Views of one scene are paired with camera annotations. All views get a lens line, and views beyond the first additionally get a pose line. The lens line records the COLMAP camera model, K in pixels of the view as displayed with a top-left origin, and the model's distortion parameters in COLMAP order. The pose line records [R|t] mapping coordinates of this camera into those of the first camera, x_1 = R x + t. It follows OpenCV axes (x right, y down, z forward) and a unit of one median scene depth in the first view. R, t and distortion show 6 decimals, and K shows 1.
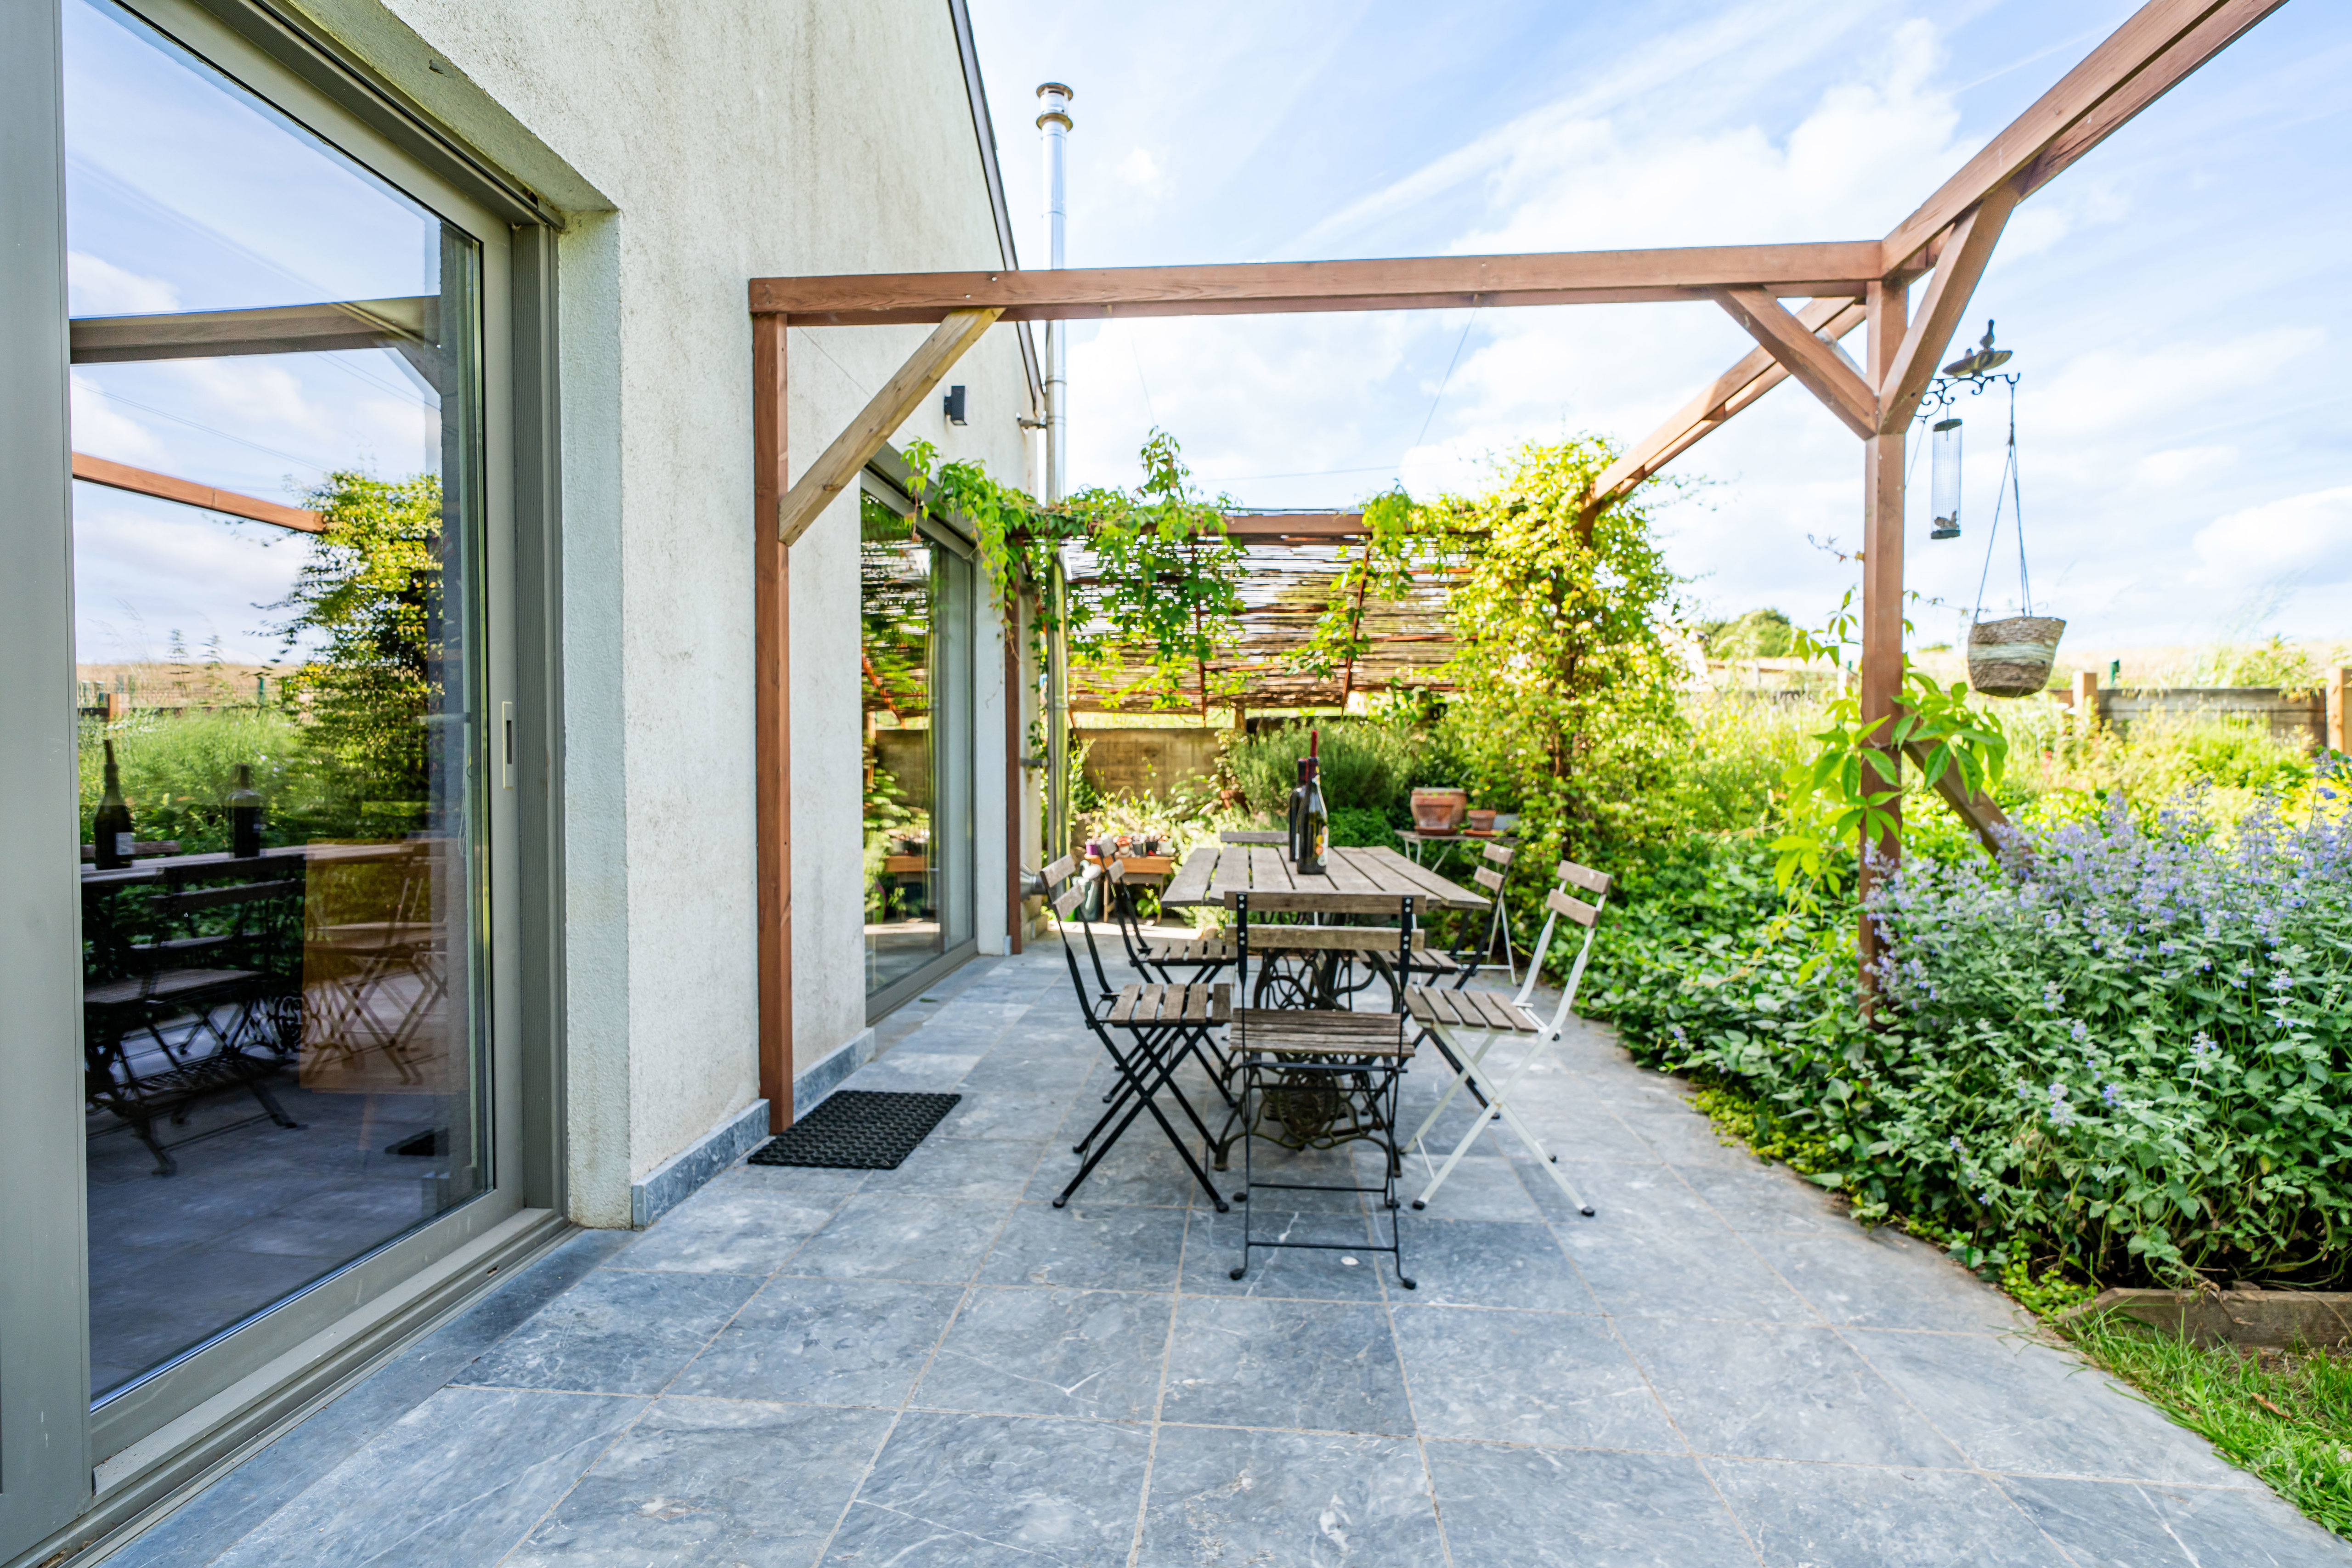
lens RADIAL K [[1040.0, 0, 1174.8], [0, 1040.0, 782.0], [0, 0, 1]] dist [0.001699, 0.000014]
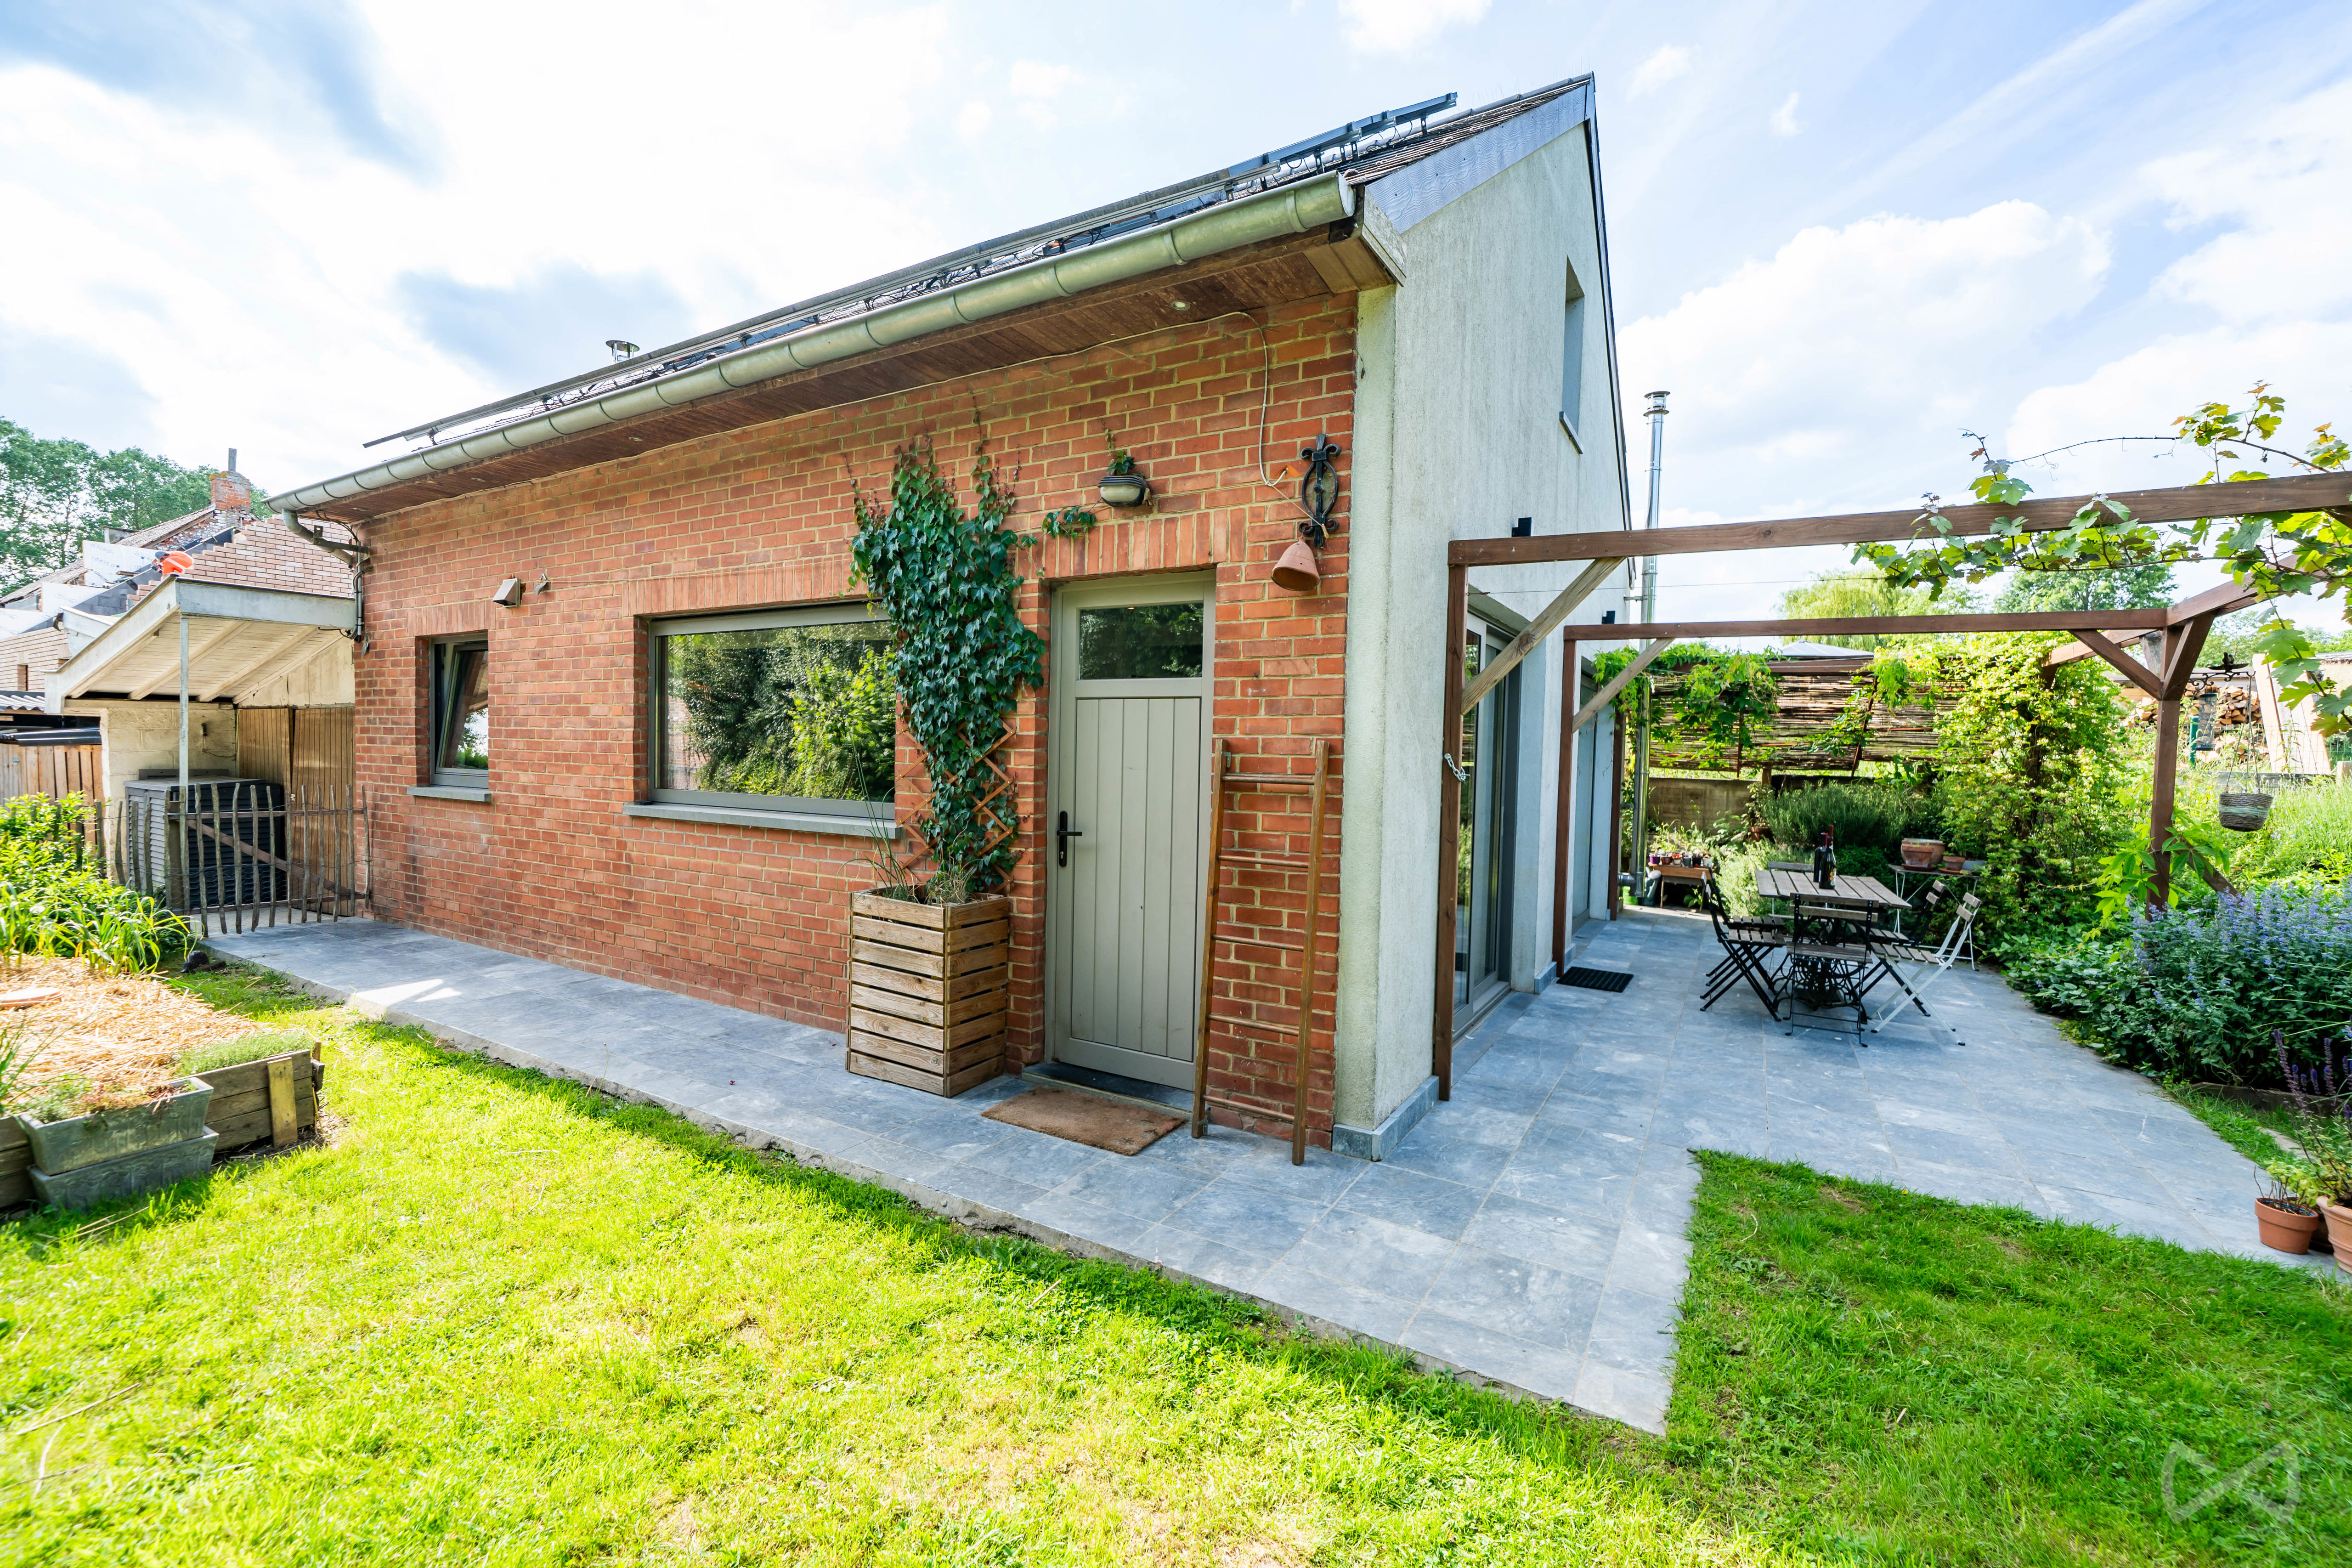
lens RADIAL K [[959.4, 0, 1172.5], [0, 959.4, 787.0], [0, 0, 1]] dist [-0.010613, 0.000615]
pose [[0.894503, 0.040902, -0.445188, -0.107666], [-0.033629, 0.999141, 0.024228, -0.063894], [0.445796, -0.006701, 0.895109, -0.707124]]
